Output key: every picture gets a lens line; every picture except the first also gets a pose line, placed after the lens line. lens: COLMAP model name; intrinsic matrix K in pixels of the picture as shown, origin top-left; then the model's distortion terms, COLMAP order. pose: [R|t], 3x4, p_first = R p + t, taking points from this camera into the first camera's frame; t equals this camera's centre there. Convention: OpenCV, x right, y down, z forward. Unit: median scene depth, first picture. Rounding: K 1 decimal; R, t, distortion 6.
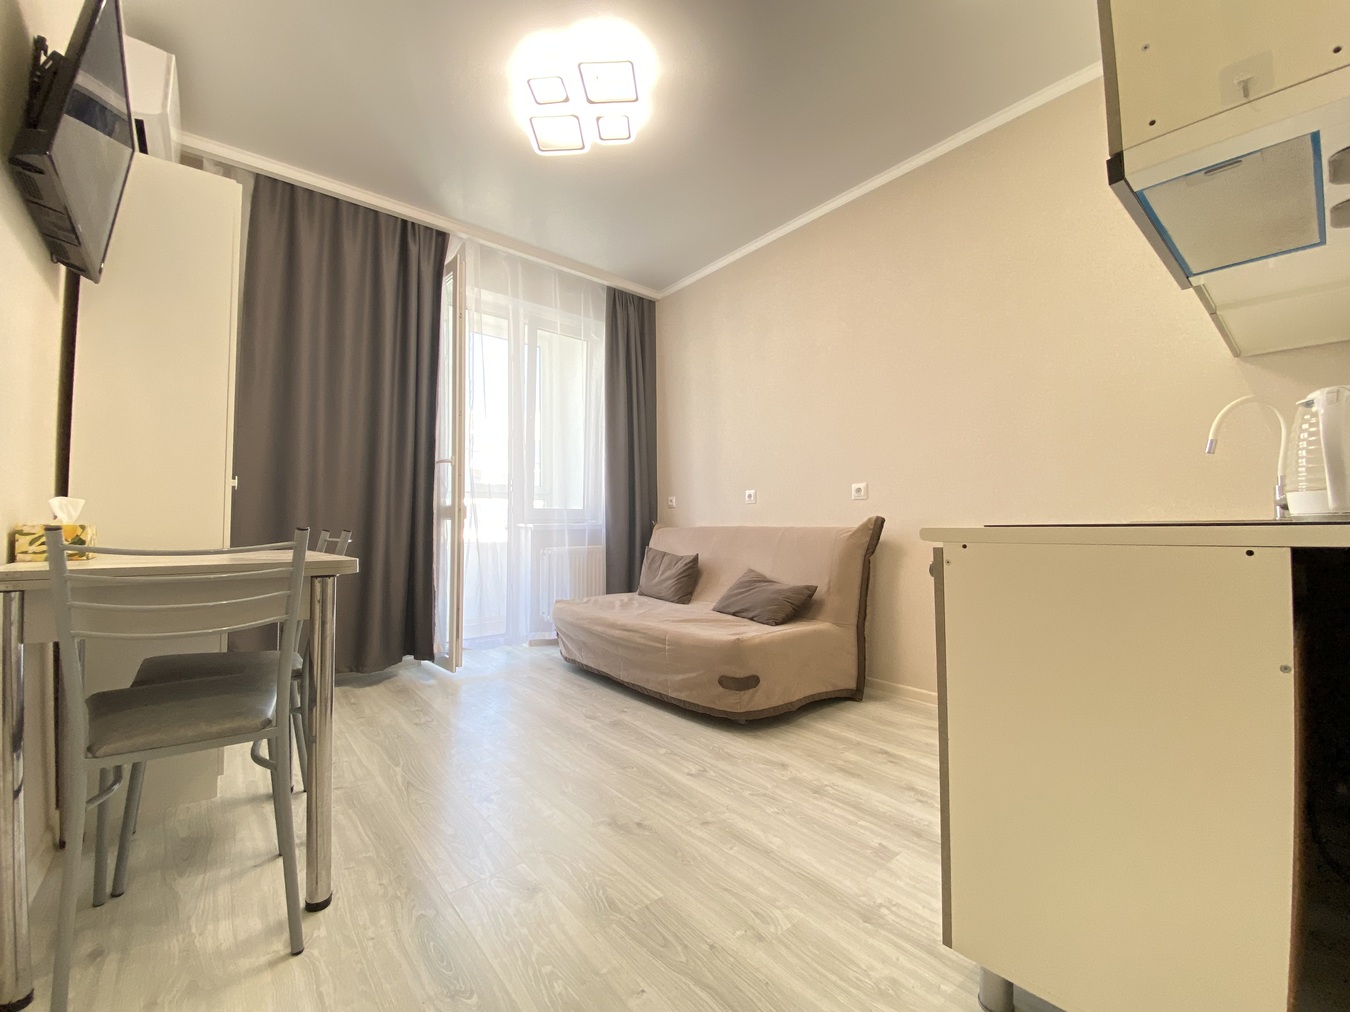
lens RADIAL K [[548.3, 0, 671.7], [0, 548.3, 507.6], [0, 0, 1]] dist [0.007975, -0.014796]
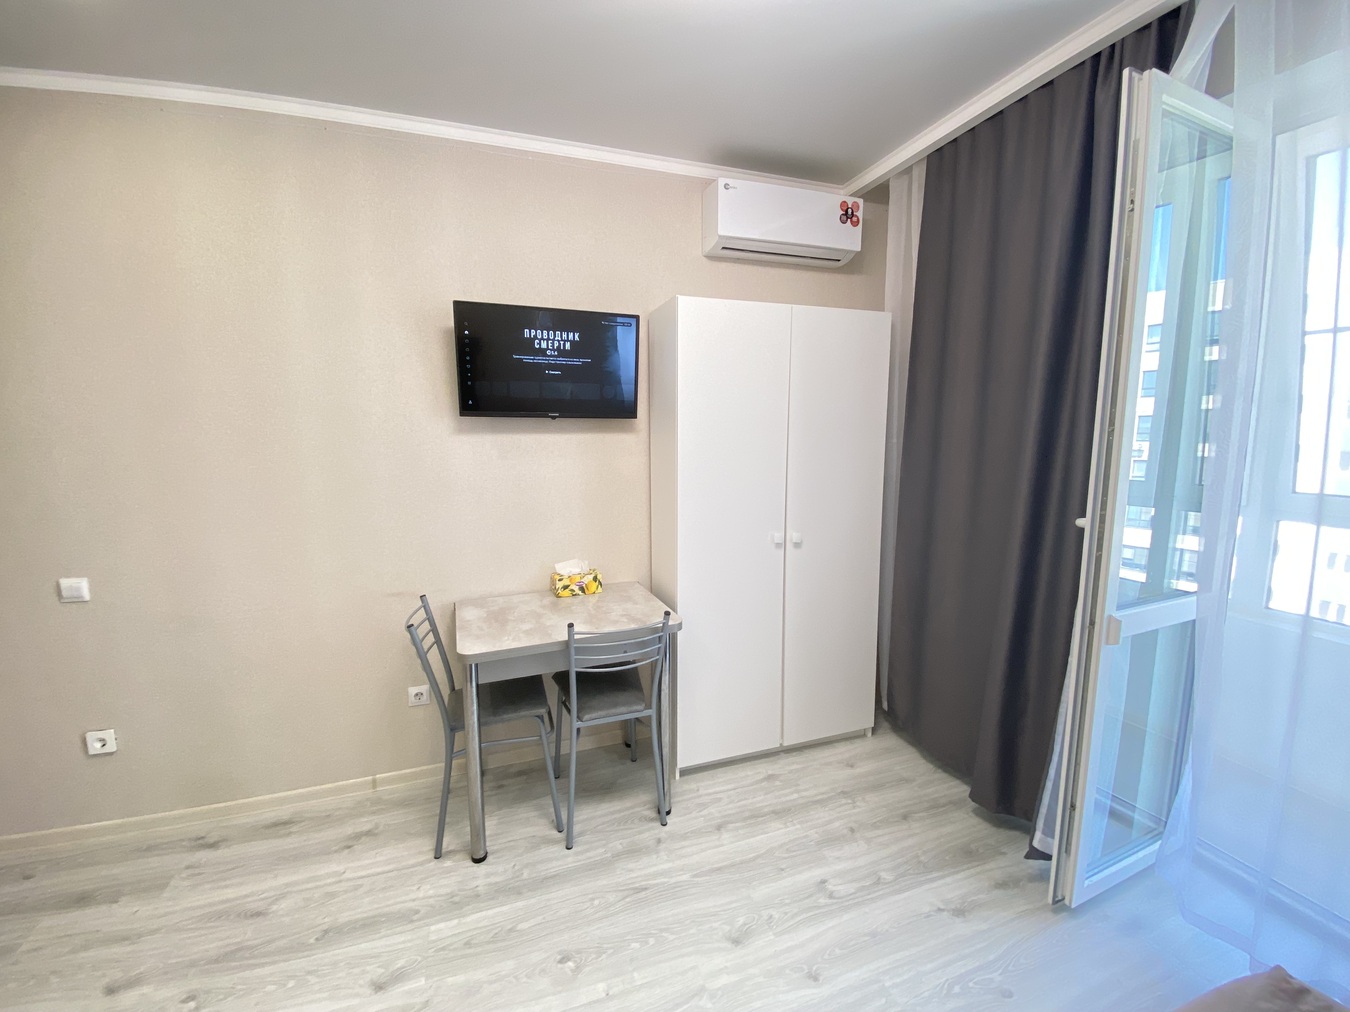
lens RADIAL K [[548.3, 0, 672.2], [0, 548.3, 497.9], [0, 0, 1]] dist [0.007975, -0.014796]
pose [[-0.348448, 0.119387, -0.929694, 0.270504], [0.040988, 0.992847, 0.112135, -0.244782], [0.936431, 0.000967, -0.350850, 1.128988]]
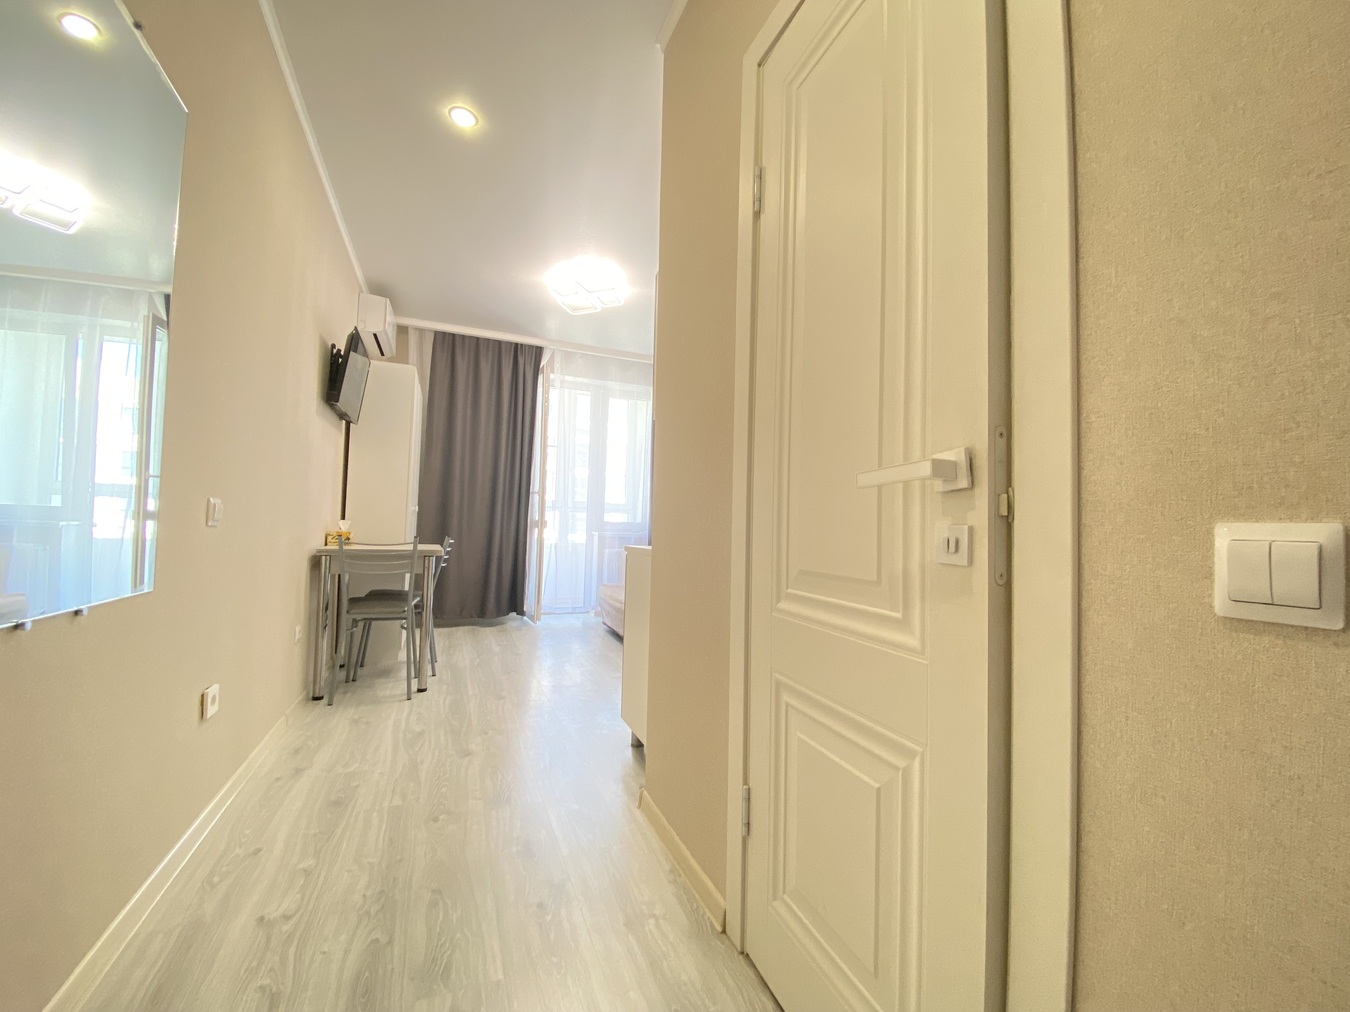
lens RADIAL K [[548.3, 0, 680.6], [0, 548.3, 503.6], [0, 0, 1]] dist [0.007975, -0.014796]
pose [[0.958194, 0.017013, -0.285614, 0.628356], [-0.021394, 0.999696, -0.012227, -0.057628], [0.285319, 0.017827, 0.958267, -0.569115]]
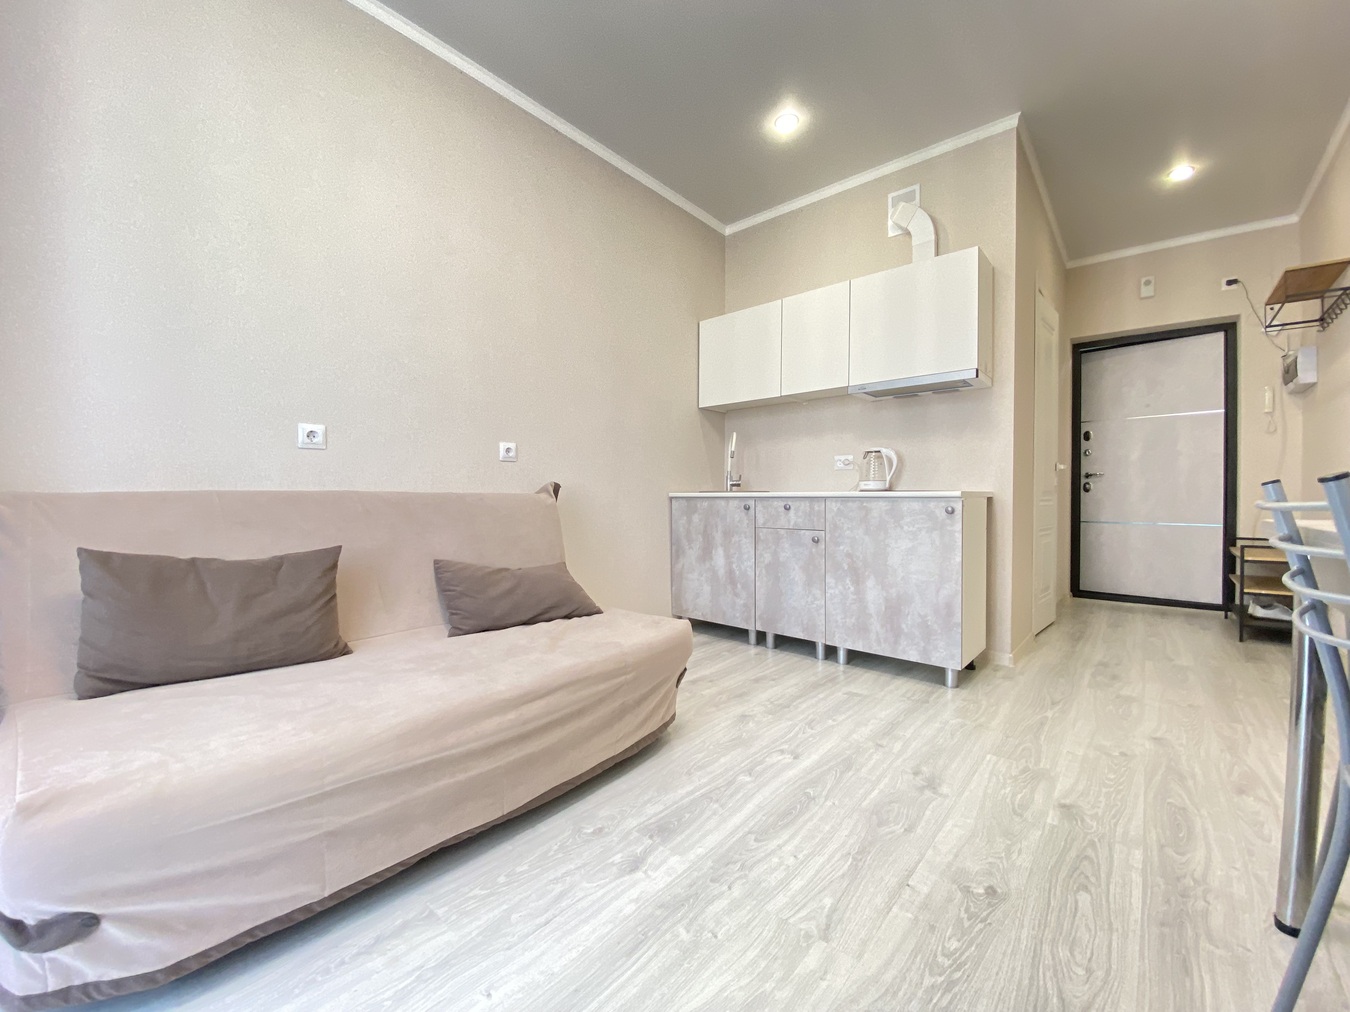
lens RADIAL K [[552.1, 0, 670.9], [0, 552.1, 504.7], [0, 0, 1]] dist [0.010233, -0.014549]
pose [[-0.170708, -0.010229, 0.985268, -0.703229], [-0.030249, 0.999529, 0.005136, 0.052507], [-0.984857, -0.028927, -0.170937, 1.150439]]
